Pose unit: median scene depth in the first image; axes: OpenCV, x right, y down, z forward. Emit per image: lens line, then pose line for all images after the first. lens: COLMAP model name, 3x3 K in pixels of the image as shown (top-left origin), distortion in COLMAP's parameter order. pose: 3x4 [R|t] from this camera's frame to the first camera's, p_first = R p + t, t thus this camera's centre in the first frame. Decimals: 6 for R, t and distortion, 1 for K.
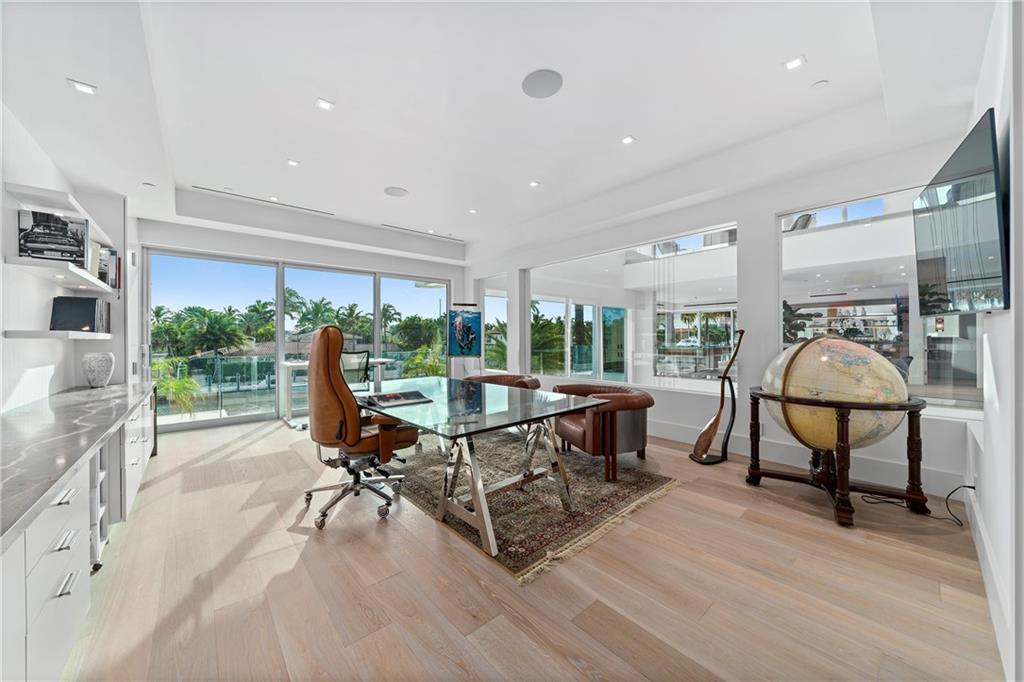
lens RADIAL K [[357.2, 0, 512.0], [0, 357.2, 341.0], [0, 0, 1]] dist [-0.000387, -0.000025]
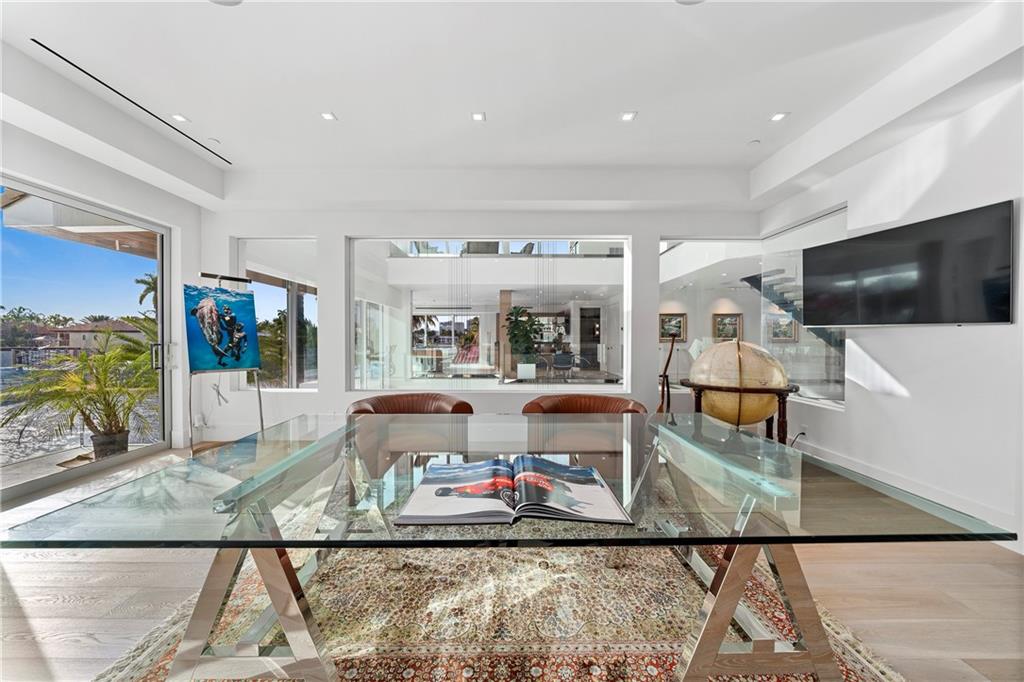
lens RADIAL K [[363.9, 0, 501.2], [0, 363.9, 344.3], [0, 0, 1]] dist [0.000108, -0.000007]
pose [[0.667928, -0.003172, 0.744219, -0.269667], [0.000618, 0.999993, 0.003707, 0.000283], [-0.744226, -0.002016, 0.667925, 0.299768]]
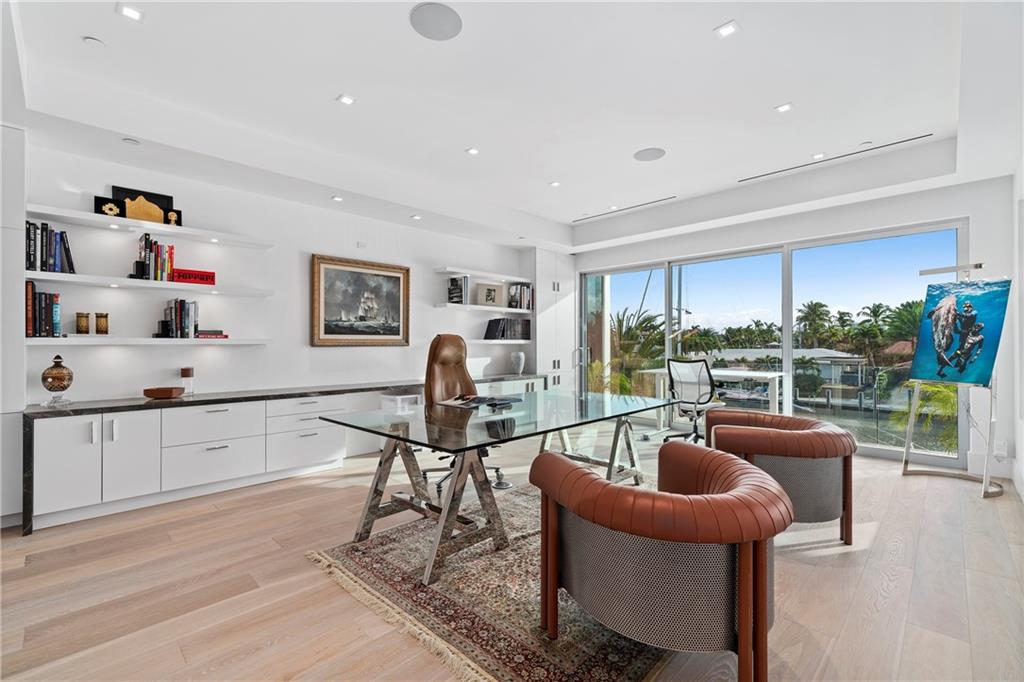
lens RADIAL K [[454.0, 0, 512.0], [0, 454.0, 341.0], [0, 0, 1]] dist [0.003720, 0.000331]
pose [[0.074889, -0.001445, -0.997191, 0.405957], [-0.006376, 0.999978, -0.001928, -0.005975], [0.997171, 0.006503, 0.074878, 0.401745]]
